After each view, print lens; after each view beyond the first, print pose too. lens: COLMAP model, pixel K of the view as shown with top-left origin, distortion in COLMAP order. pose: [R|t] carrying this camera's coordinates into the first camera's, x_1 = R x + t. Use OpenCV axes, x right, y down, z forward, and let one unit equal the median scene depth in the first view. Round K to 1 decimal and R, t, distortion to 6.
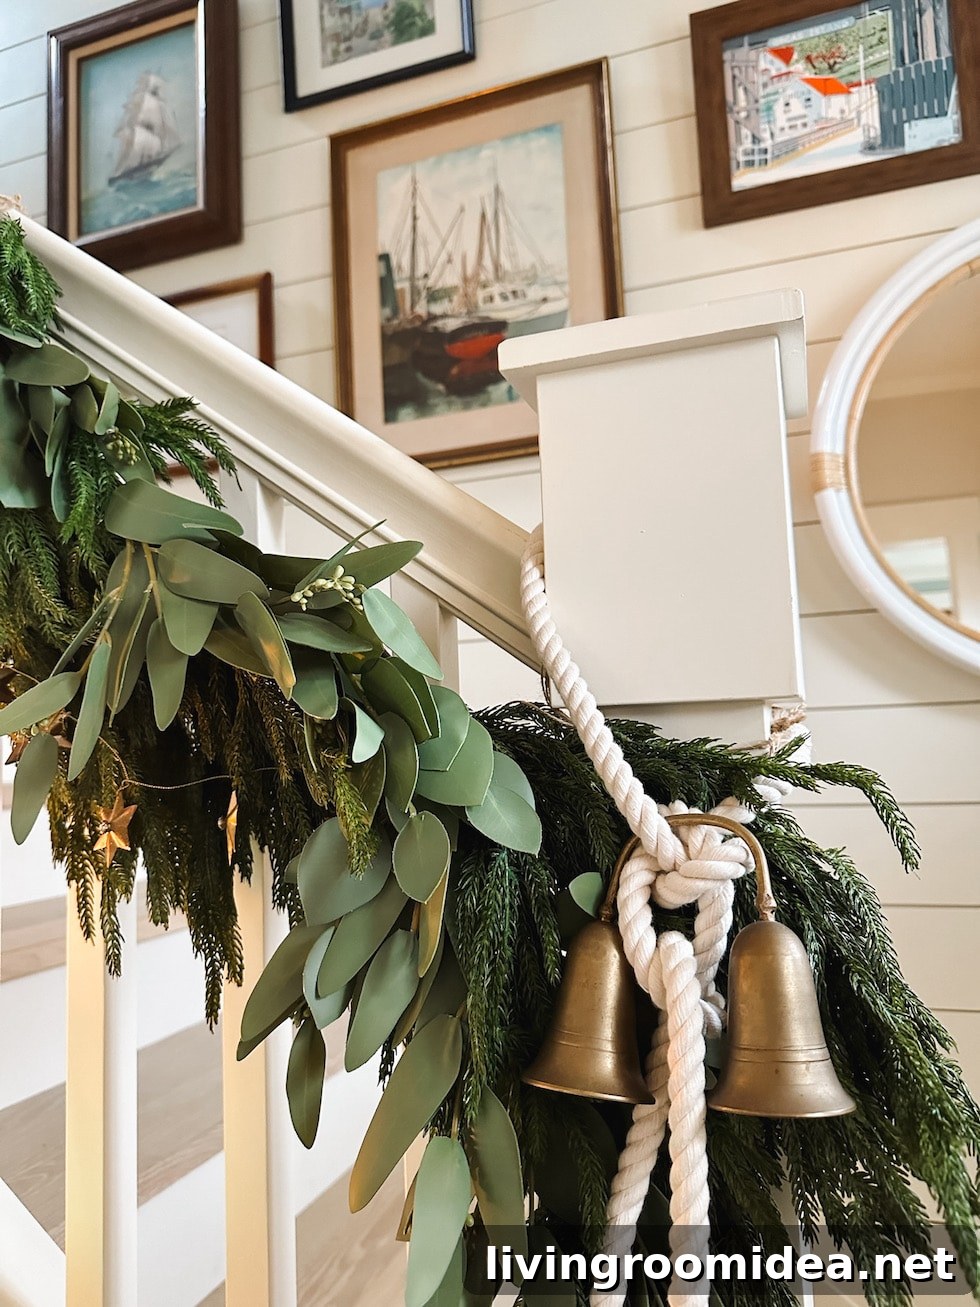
lens RADIAL K [[910.4, 0, 490.0], [0, 910.4, 653.5], [0, 0, 1]] dist [-0.037176, 0.004409]
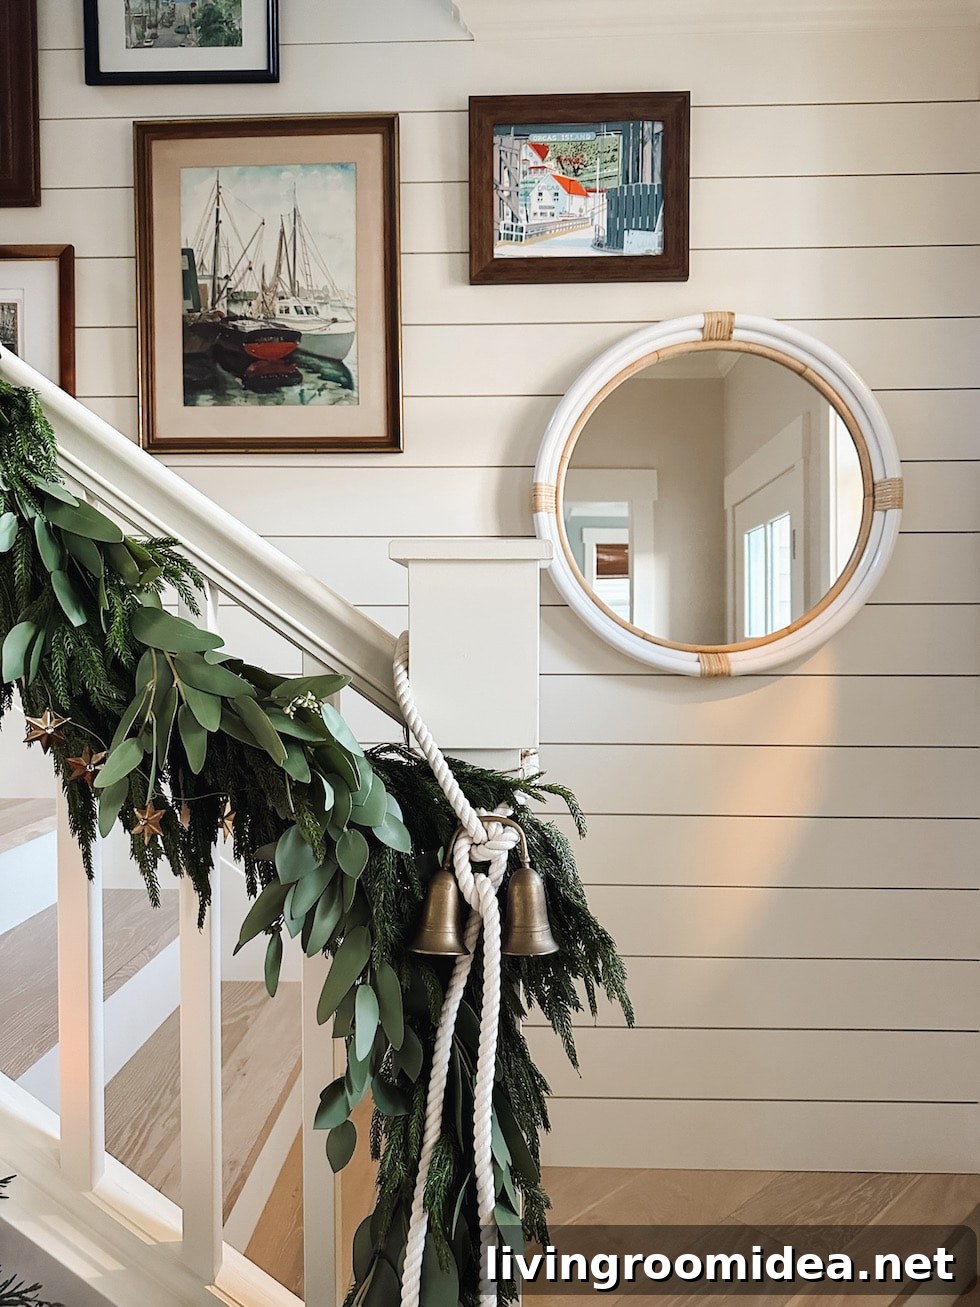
lens RADIAL K [[930.3, 0, 470.9], [0, 930.3, 654.4], [0, 0, 1]] dist [-0.061450, -0.000491]
pose [[0.953296, 0.012486, 0.301779, -0.138580], [-0.054980, 0.989626, 0.132733, -0.139551], [-0.296991, -0.143125, 0.944093, -0.272052]]
